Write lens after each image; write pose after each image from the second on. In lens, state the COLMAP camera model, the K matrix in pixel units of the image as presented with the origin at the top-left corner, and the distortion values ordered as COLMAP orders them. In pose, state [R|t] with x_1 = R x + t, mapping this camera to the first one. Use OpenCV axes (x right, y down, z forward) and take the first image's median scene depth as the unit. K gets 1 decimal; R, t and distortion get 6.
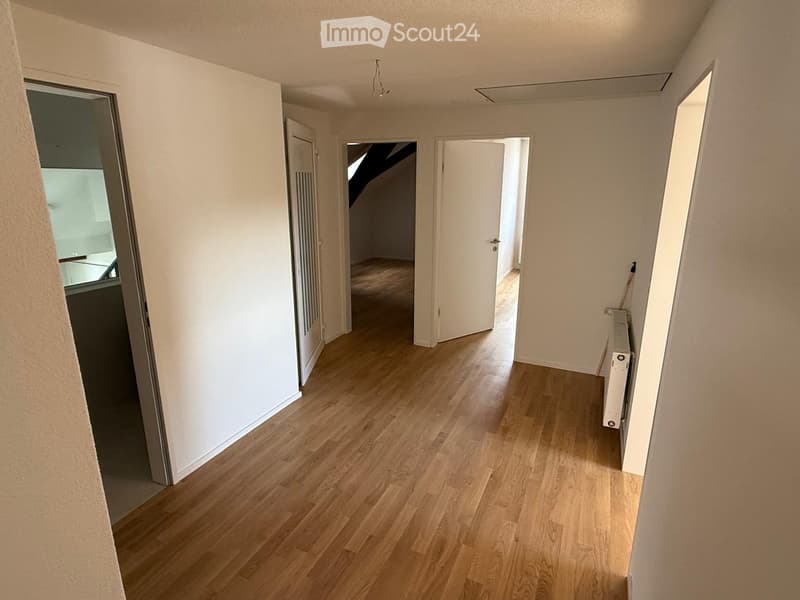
lens RADIAL K [[447.1, 0, 400.2], [0, 447.1, 303.0], [0, 0, 1]] dist [-0.000602, 0.001497]
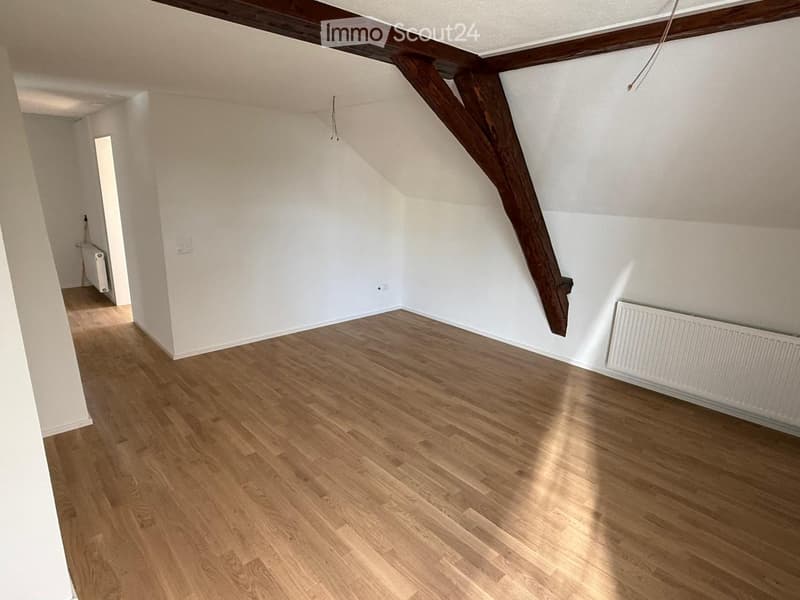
lens RADIAL K [[447.1, 0, 397.8], [0, 447.1, 298.6], [0, 0, 1]] dist [-0.000602, 0.001497]
pose [[0.389875, -0.224380, 0.893113, -1.014771], [0.216782, 0.964967, 0.147799, 0.361501], [-0.894988, 0.135988, 0.424858, -1.284266]]
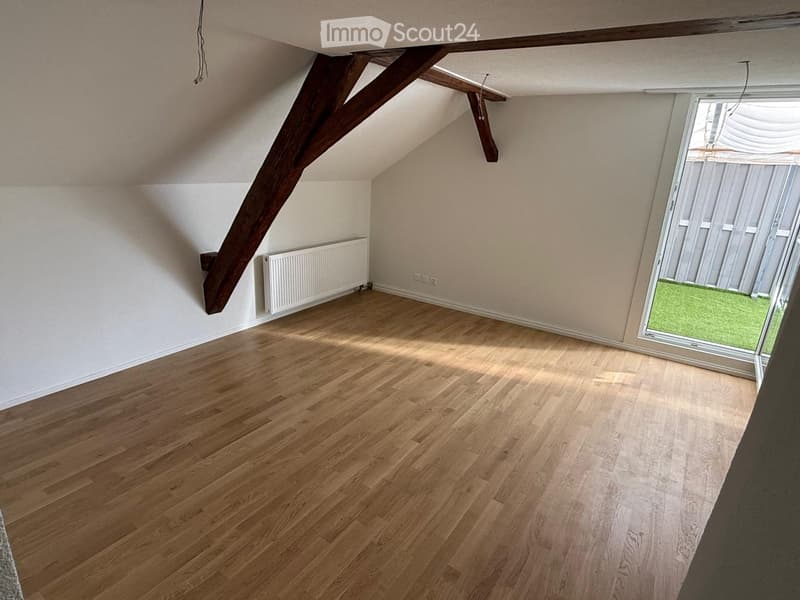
lens RADIAL K [[447.1, 0, 398.1], [0, 447.1, 296.4], [0, 0, 1]] dist [-0.000602, 0.001497]
pose [[-0.984514, -0.097762, 0.145513, -0.073876], [-0.004526, 0.843961, 0.536385, -0.093756], [-0.175245, 0.527421, -0.831334, 0.271002]]
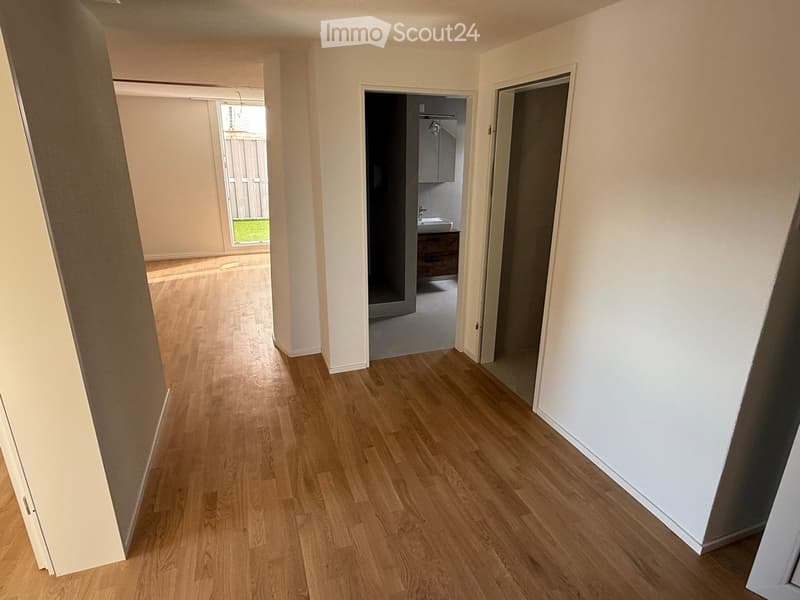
lens RADIAL K [[447.1, 0, 400.3], [0, 447.1, 298.2], [0, 0, 1]] dist [-0.000602, 0.001497]
pose [[-0.719715, 0.208148, -0.662333, 0.507234], [-0.194104, 0.855629, 0.479815, -0.376073], [0.666584, 0.473891, -0.575407, 1.416161]]
